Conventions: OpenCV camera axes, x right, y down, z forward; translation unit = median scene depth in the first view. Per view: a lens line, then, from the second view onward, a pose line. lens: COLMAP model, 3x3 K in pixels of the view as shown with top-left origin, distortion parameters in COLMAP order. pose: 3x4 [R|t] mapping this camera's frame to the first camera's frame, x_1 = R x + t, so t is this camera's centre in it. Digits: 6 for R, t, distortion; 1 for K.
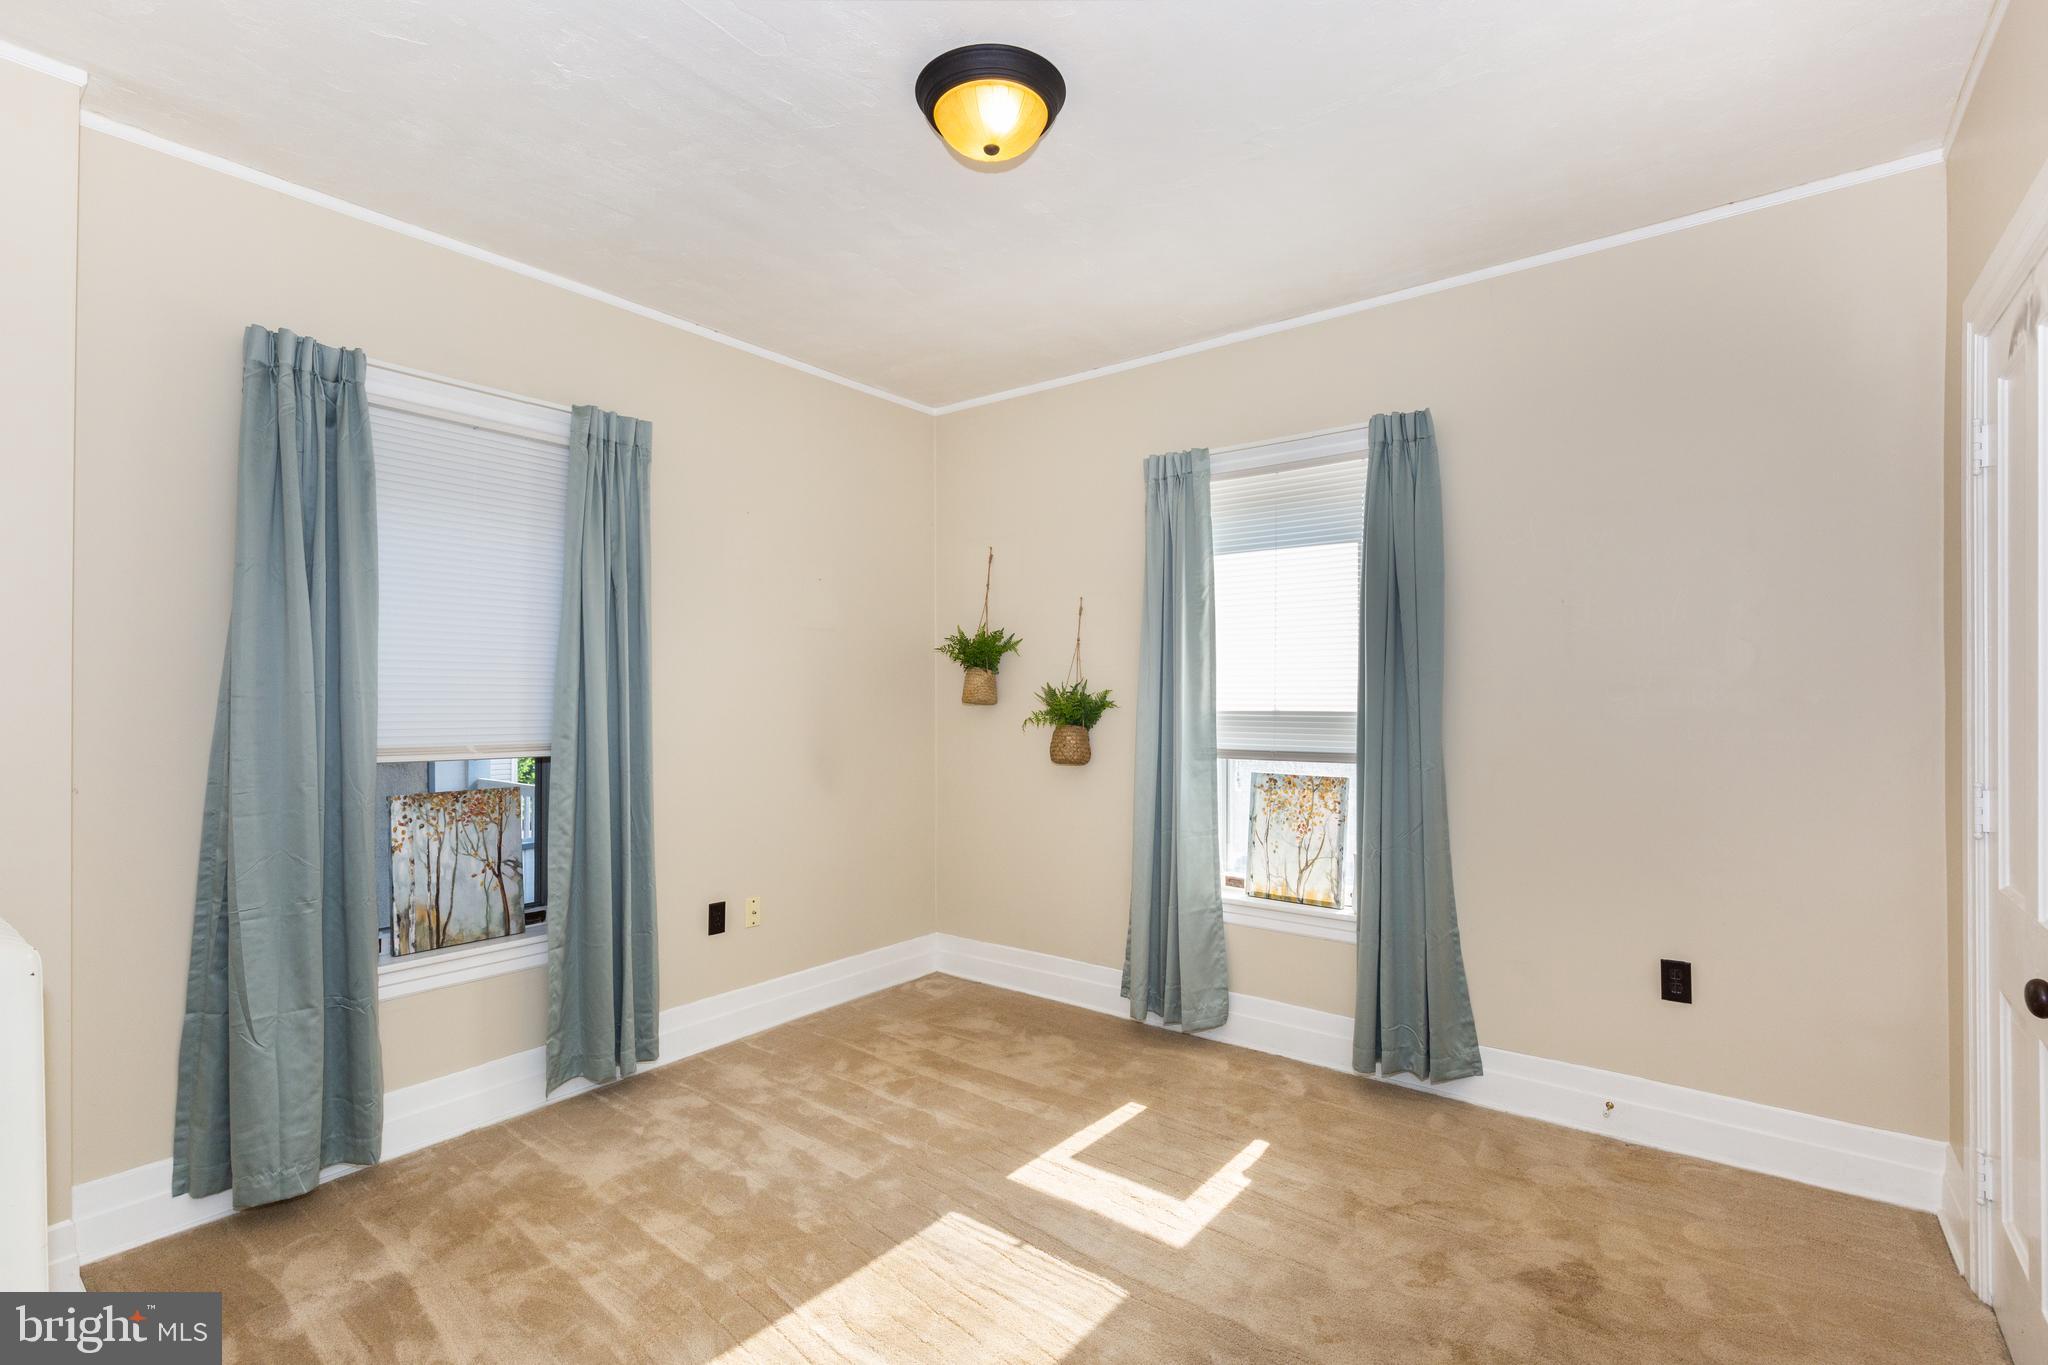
lens RADIAL K [[918.7, 0, 1023.3], [0, 918.7, 689.0], [0, 0, 1]] dist [0.011482, 0.000124]
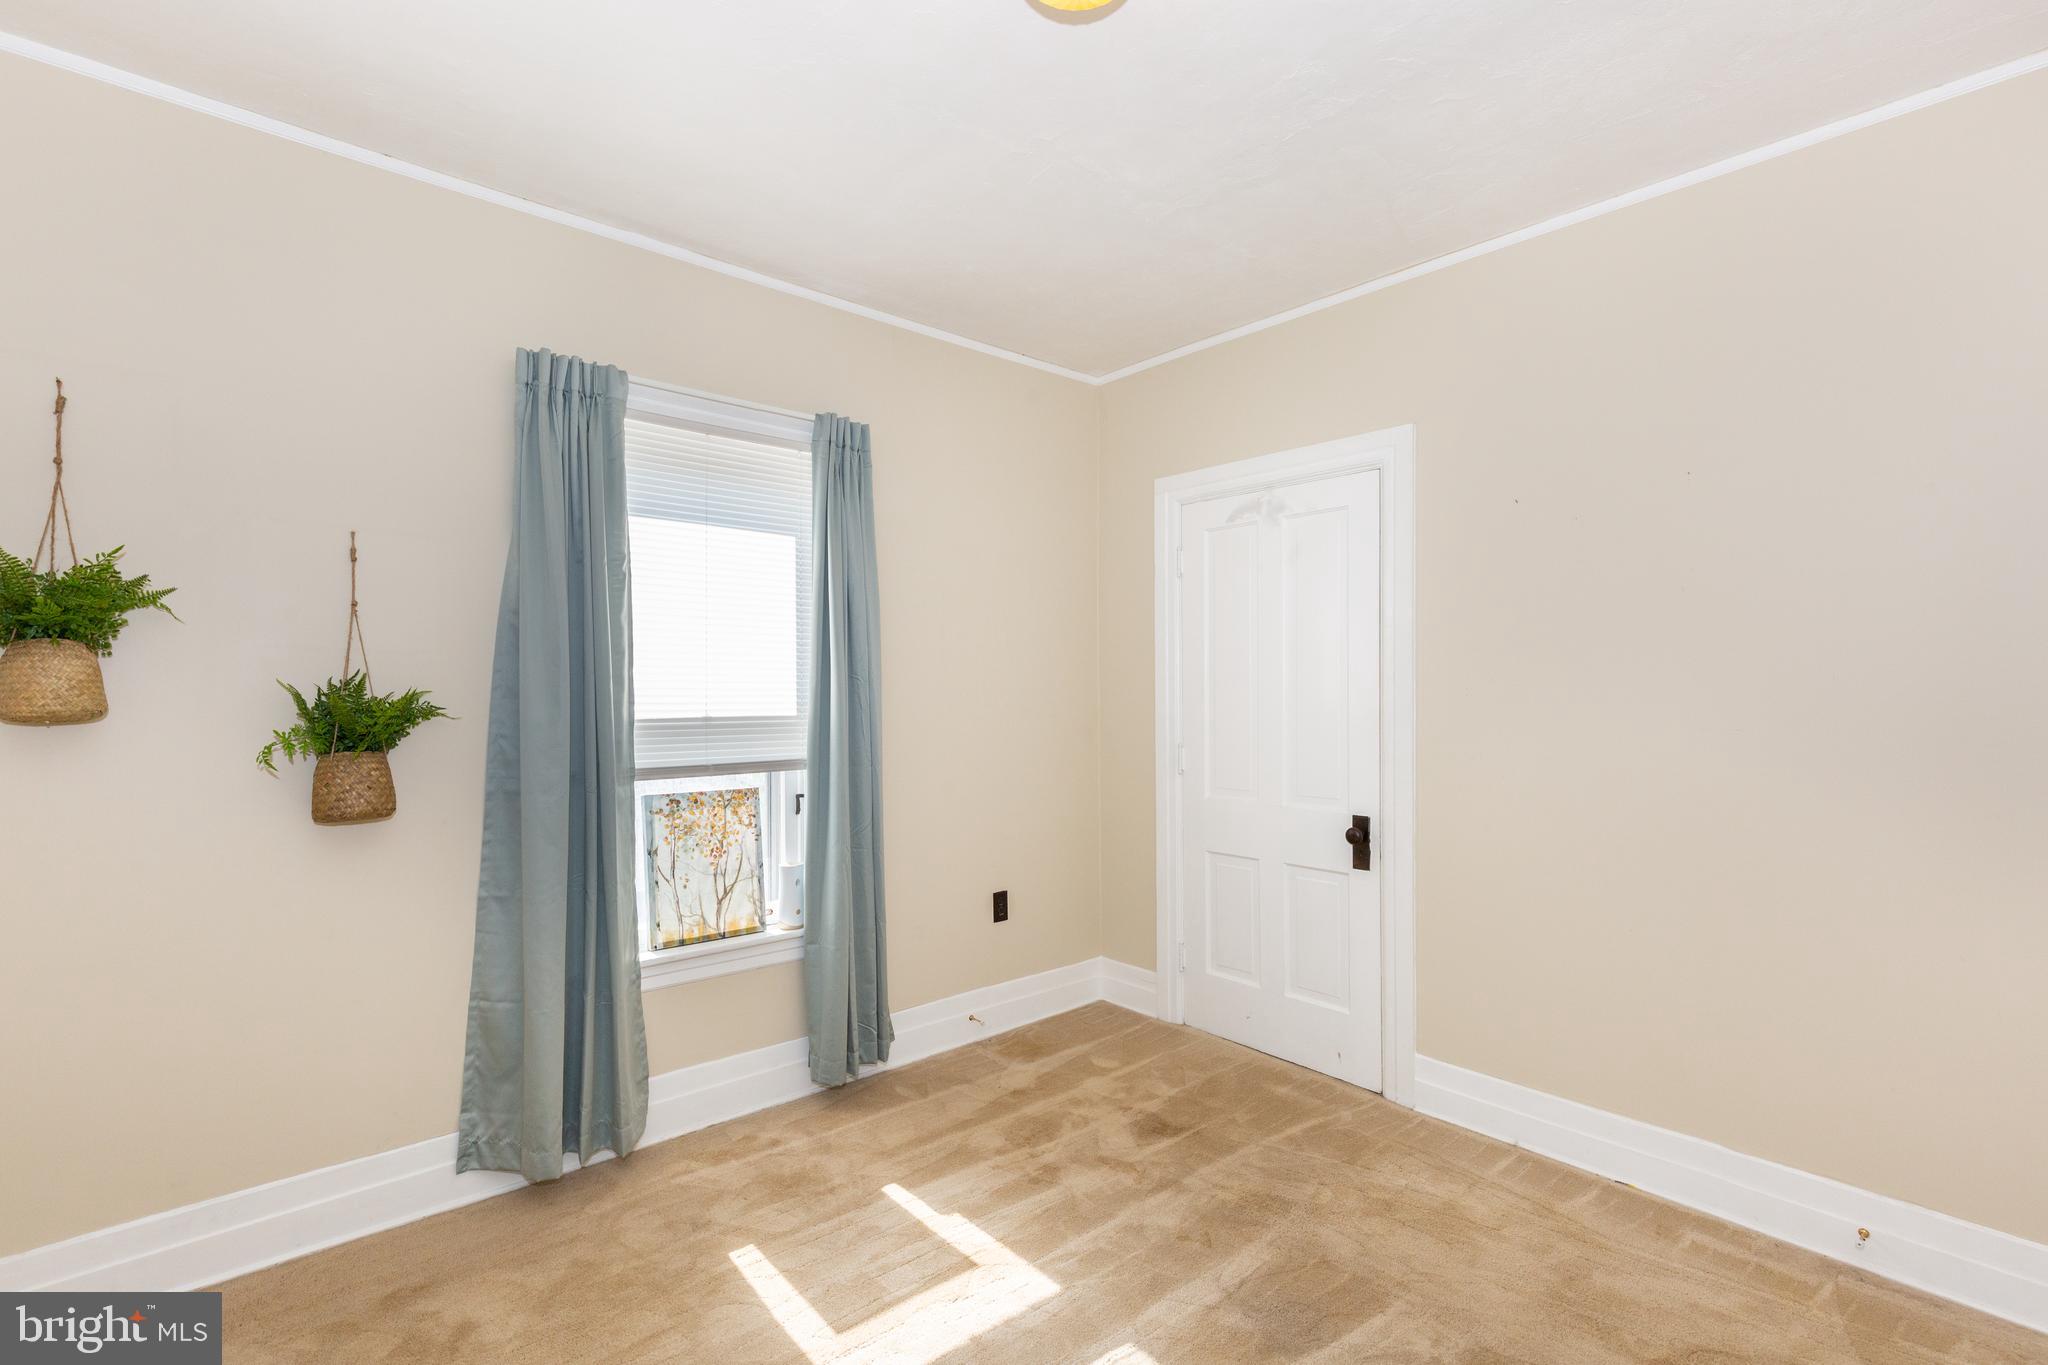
lens RADIAL K [[918.7, 0, 1023.3], [0, 918.7, 689.0], [0, 0, 1]] dist [0.011482, 0.000124]
pose [[0.200284, 0.003366, 0.979732, -0.483311], [-0.009203, 0.999956, -0.001555, -0.003185], [-0.979695, -0.008705, 0.200306, 0.540084]]
